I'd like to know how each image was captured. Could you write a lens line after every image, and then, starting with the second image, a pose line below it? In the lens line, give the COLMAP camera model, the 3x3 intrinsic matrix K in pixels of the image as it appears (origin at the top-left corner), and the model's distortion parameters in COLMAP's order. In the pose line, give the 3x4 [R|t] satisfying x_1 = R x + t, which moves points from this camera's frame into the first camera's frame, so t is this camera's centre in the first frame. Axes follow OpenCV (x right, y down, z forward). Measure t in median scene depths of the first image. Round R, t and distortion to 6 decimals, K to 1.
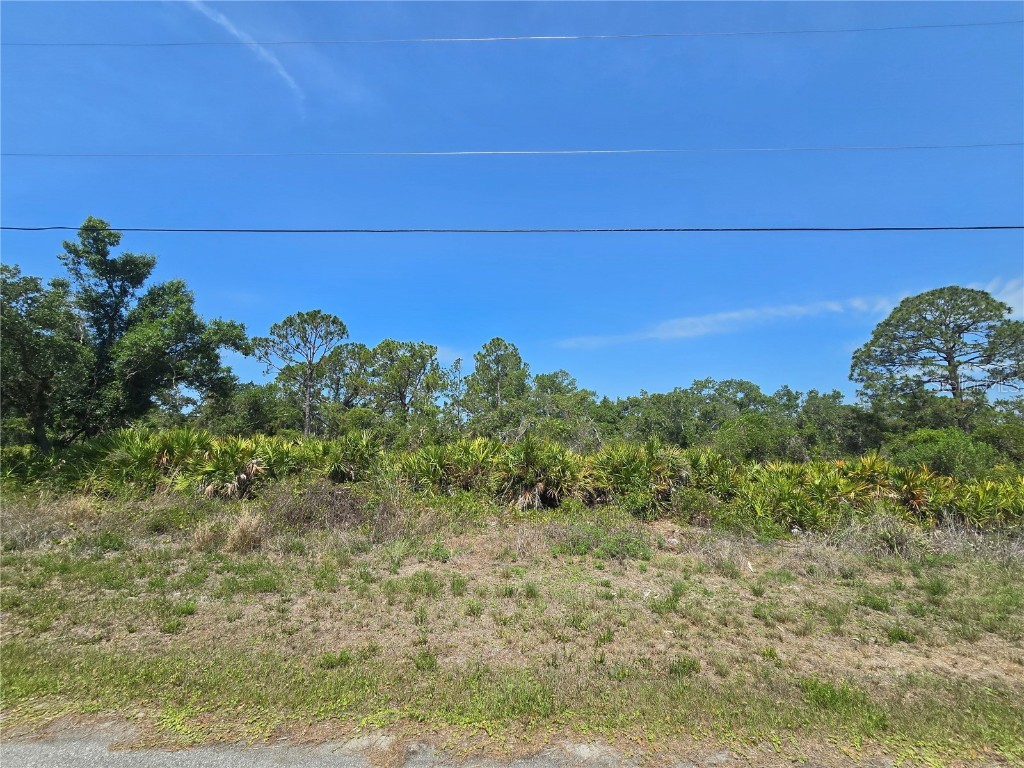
lens RADIAL K [[416.4, 0, 512.0], [0, 416.4, 384.0], [0, 0, 1]] dist [-0.000584, 0.000013]
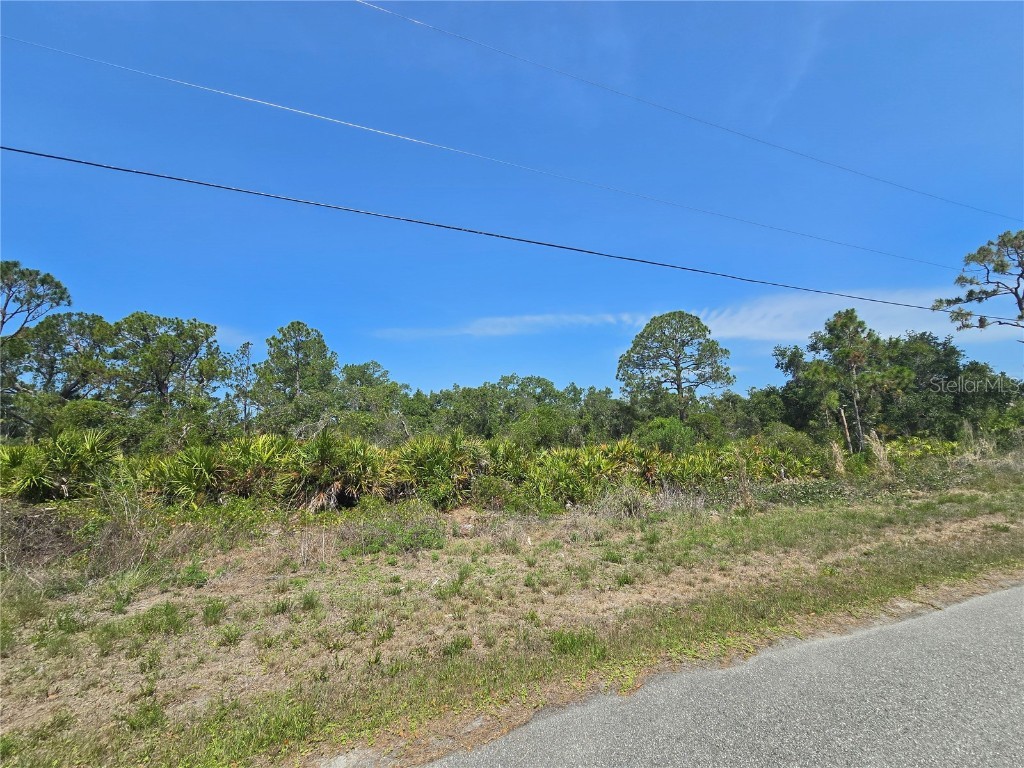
lens RADIAL K [[417.9, 0, 512.0], [0, 417.9, 384.0], [0, 0, 1]] dist [-0.002186, -0.000370]
pose [[0.908009, 0.019893, 0.418479, 0.025816], [-0.026886, 0.999580, 0.010822, -0.000136], [-0.418088, -0.021078, 0.908162, -0.001520]]
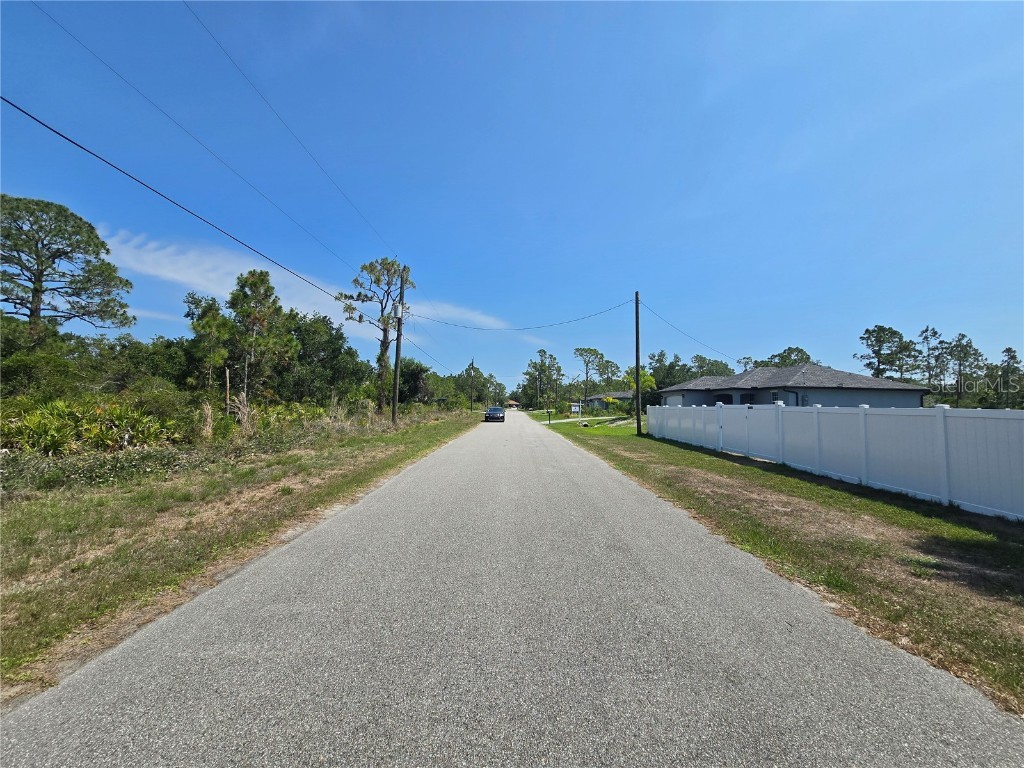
lens RADIAL K [[417.9, 0, 512.0], [0, 417.9, 384.0], [0, 0, 1]] dist [-0.002186, -0.000370]
pose [[-0.047502, 0.038205, 0.998140, 0.357031], [-0.189384, 0.980799, -0.046554, 0.010915], [-0.980753, -0.191243, -0.039354, -0.024858]]
